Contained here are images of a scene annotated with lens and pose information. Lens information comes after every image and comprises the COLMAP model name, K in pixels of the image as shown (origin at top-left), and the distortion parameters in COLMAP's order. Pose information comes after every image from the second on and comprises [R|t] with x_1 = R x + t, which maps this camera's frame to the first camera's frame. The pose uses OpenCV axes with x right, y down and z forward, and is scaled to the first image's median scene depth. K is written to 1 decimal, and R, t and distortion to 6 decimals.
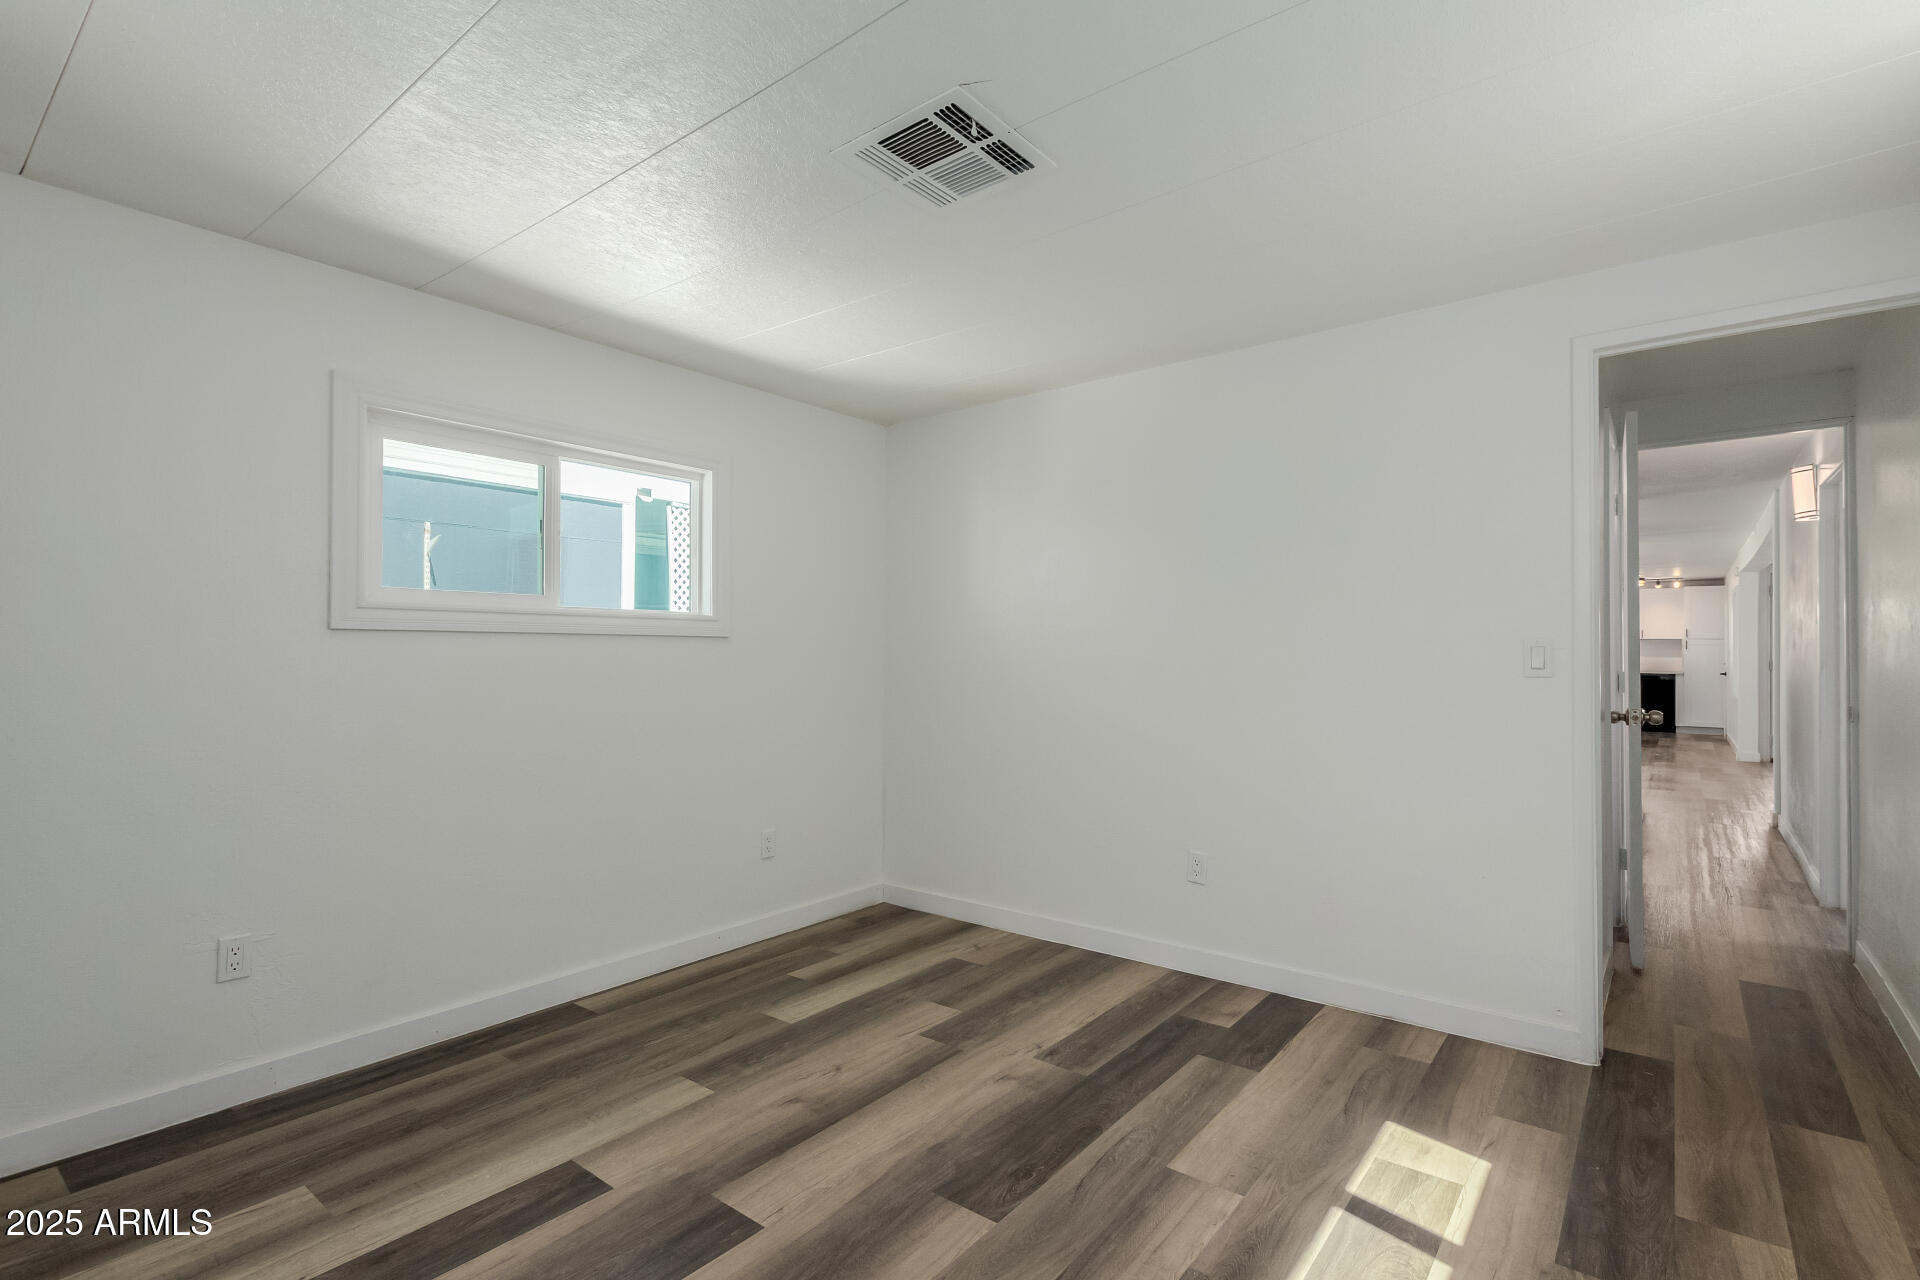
lens RADIAL K [[876.1, 0, 963.5], [0, 876.1, 647.1], [0, 0, 1]] dist [0.000932, -0.001347]
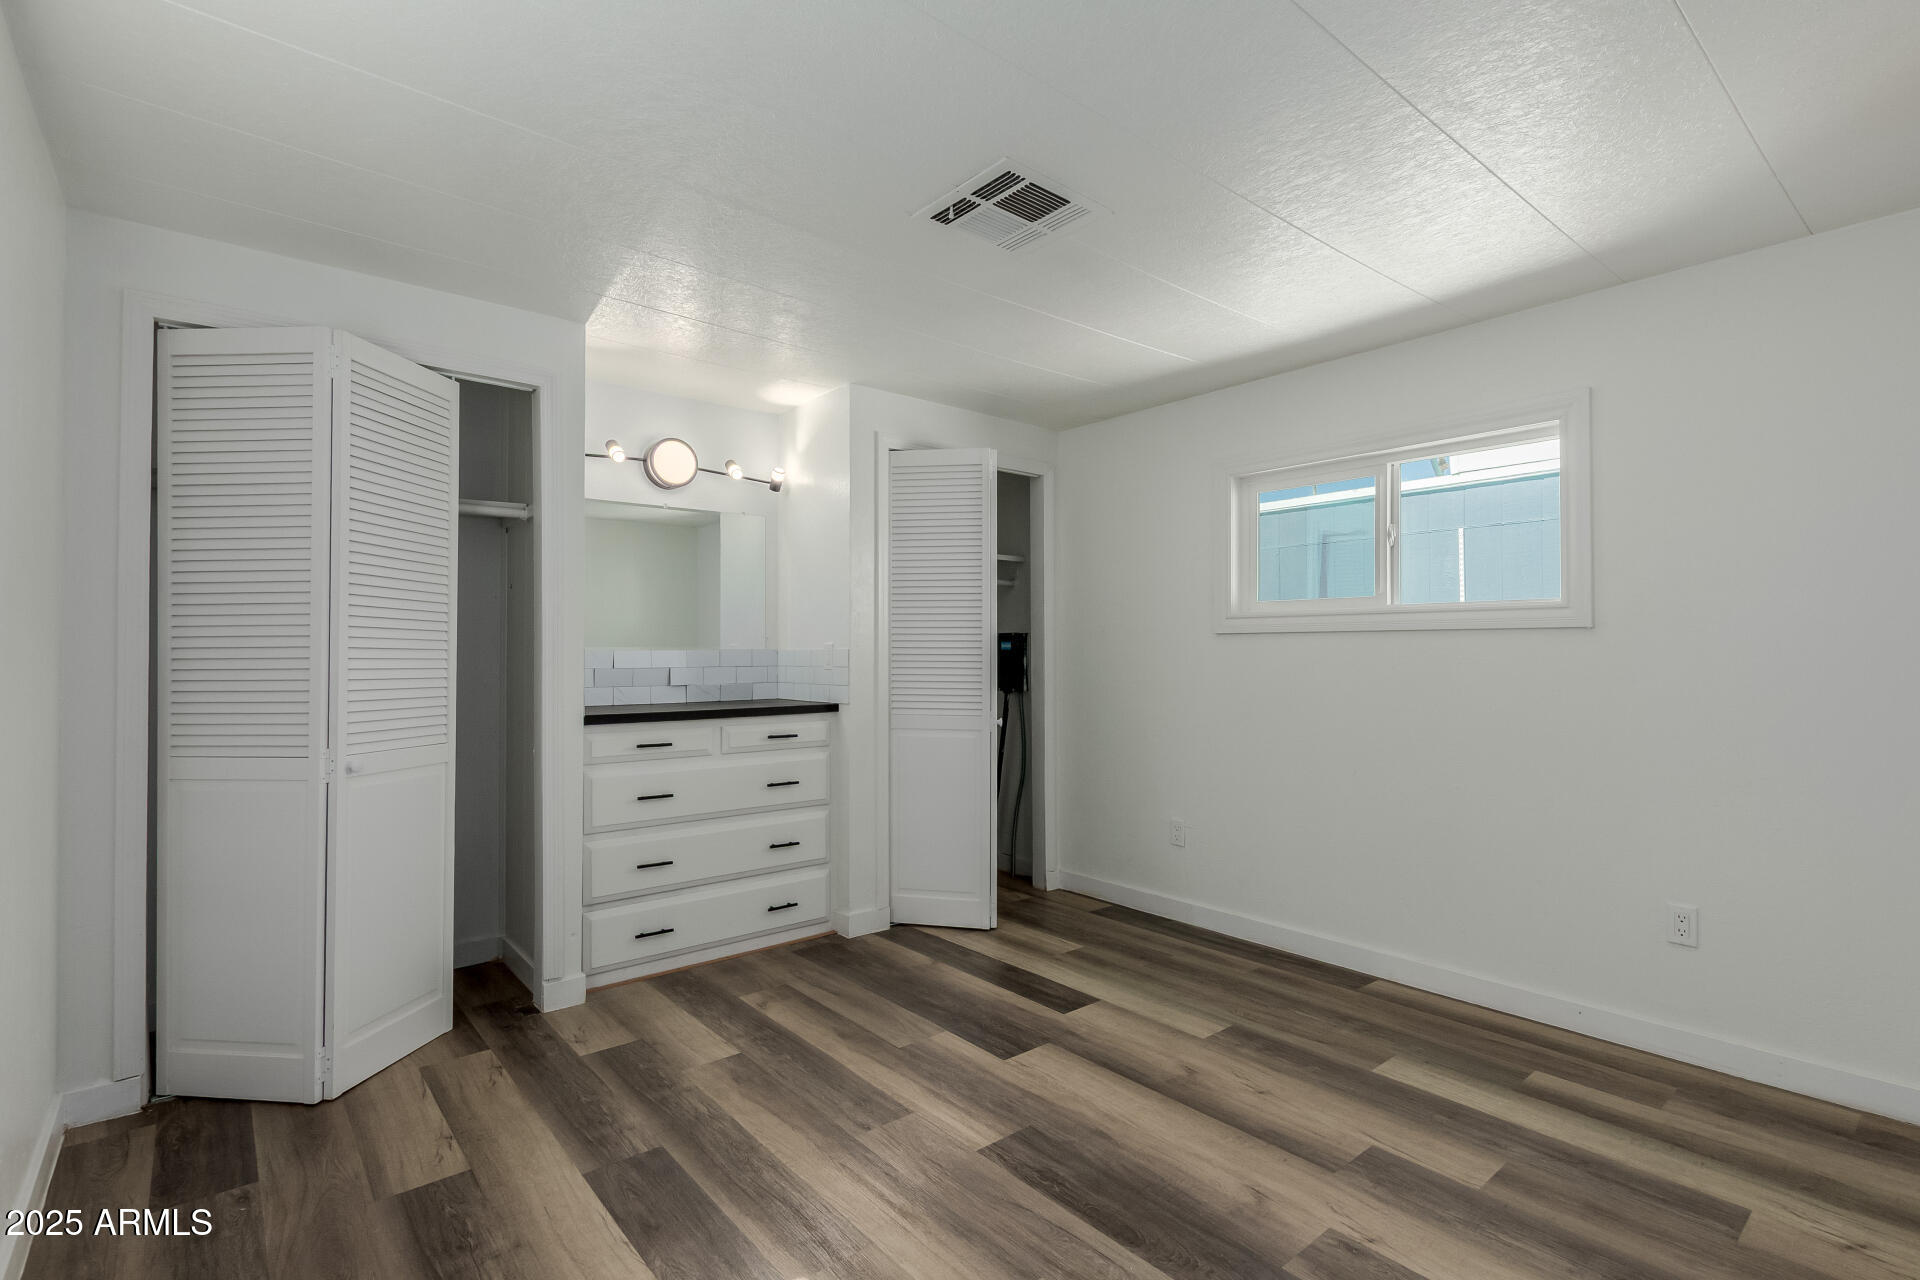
lens RADIAL K [[872.4, 0, 967.6], [0, 872.4, 643.8], [0, 0, 1]] dist [0.002127, -0.002014]
pose [[-0.179529, -0.007117, -0.983727, 0.795399], [0.011863, 0.999885, -0.009399, 0.005351], [0.983681, -0.013357, -0.179424, 0.821702]]
